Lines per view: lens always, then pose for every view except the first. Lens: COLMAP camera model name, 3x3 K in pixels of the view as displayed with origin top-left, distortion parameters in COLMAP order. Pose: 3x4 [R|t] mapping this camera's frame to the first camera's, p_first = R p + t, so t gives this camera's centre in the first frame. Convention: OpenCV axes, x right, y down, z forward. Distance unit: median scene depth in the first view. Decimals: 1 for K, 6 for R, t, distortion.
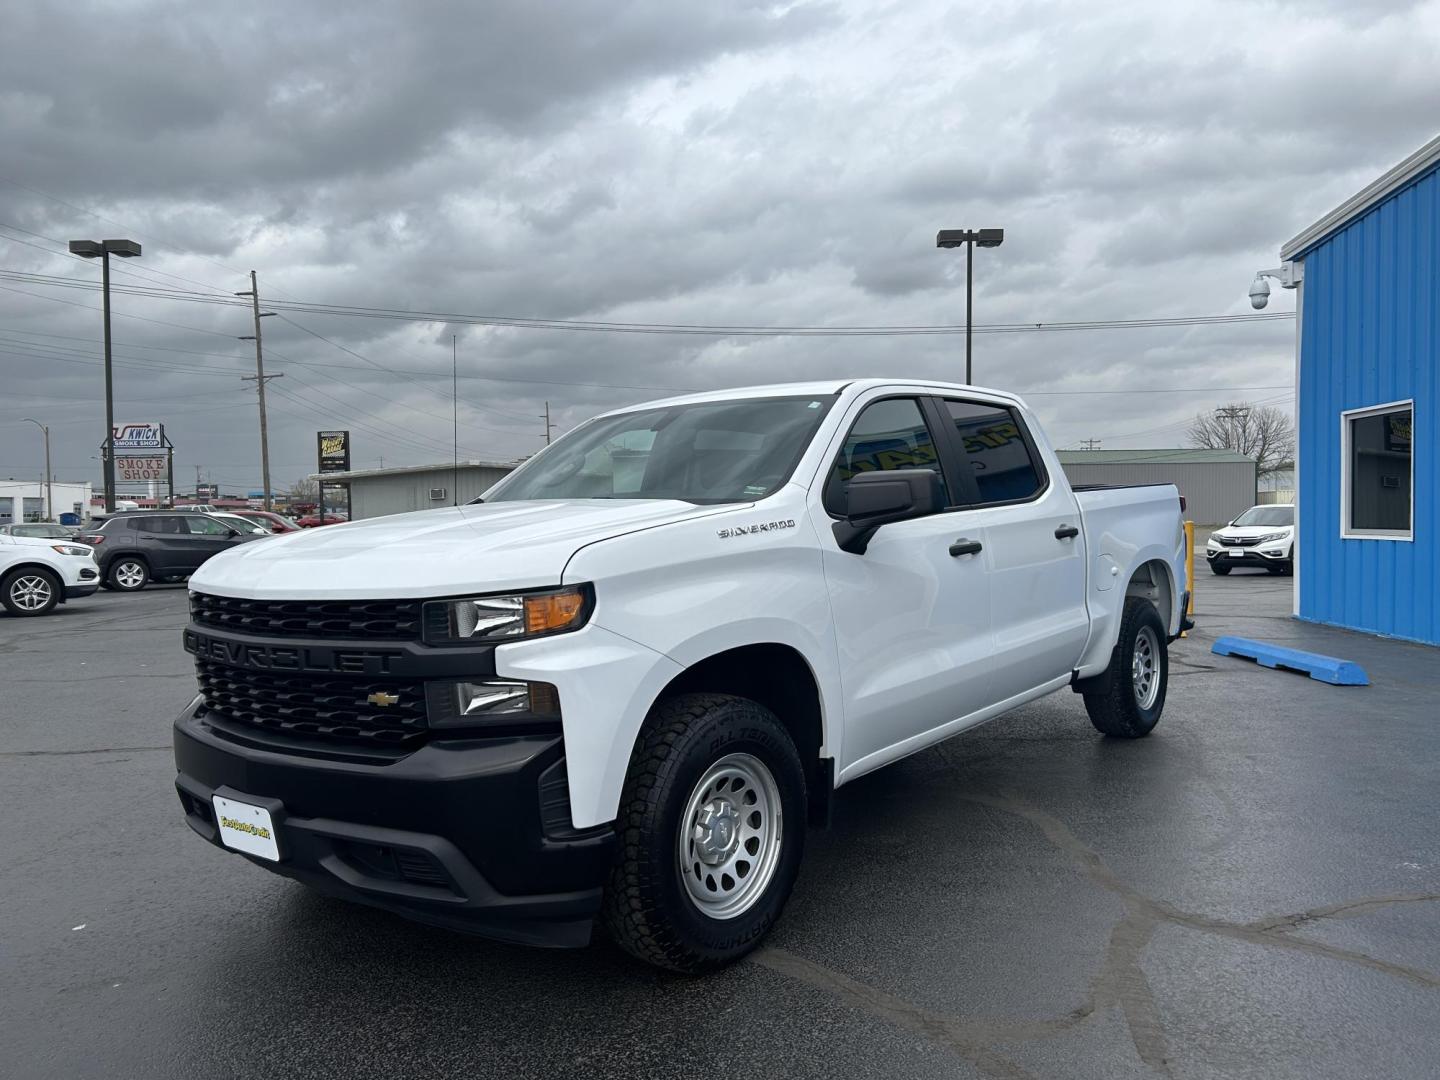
lens RADIAL K [[1084.3, 0, 772.6], [0, 1084.3, 585.0], [0, 0, 1]] dist [0.051397, -0.052957]
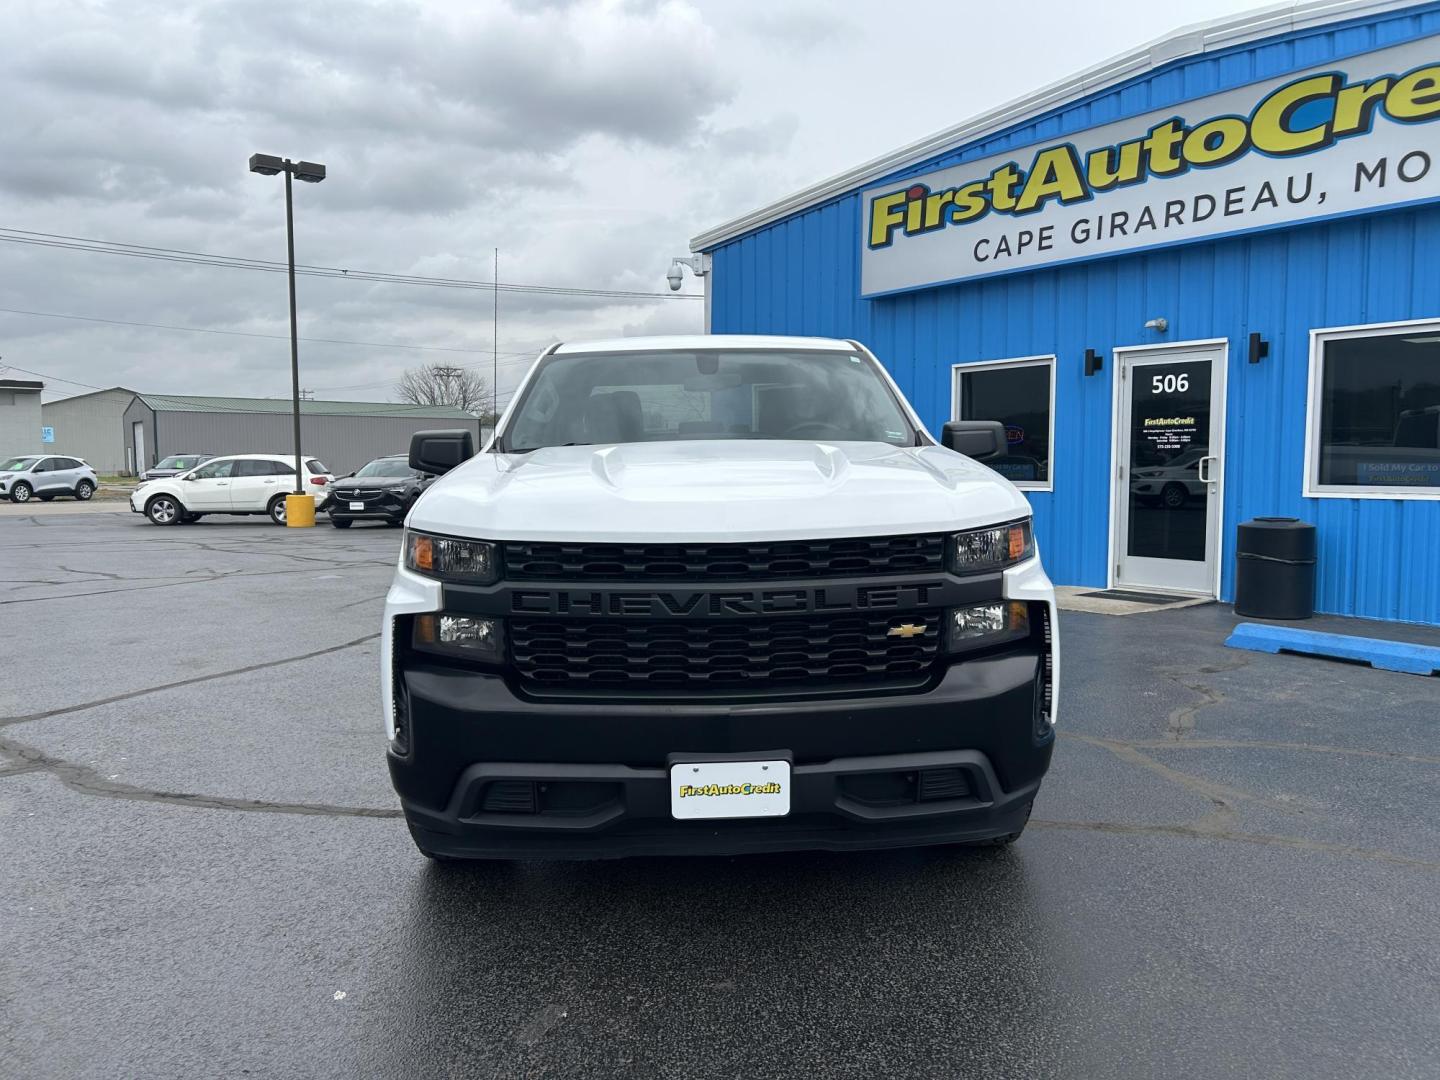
lens RADIAL K [[1084.3, 0, 693.2], [0, 1084.3, 557.9], [0, 0, 1]] dist [0.051397, -0.052957]
pose [[0.760763, -0.049274, 0.647157, -0.325887], [0.036330, 0.998784, 0.033339, -0.001744], [-0.648012, -0.001852, 0.761628, 0.095672]]
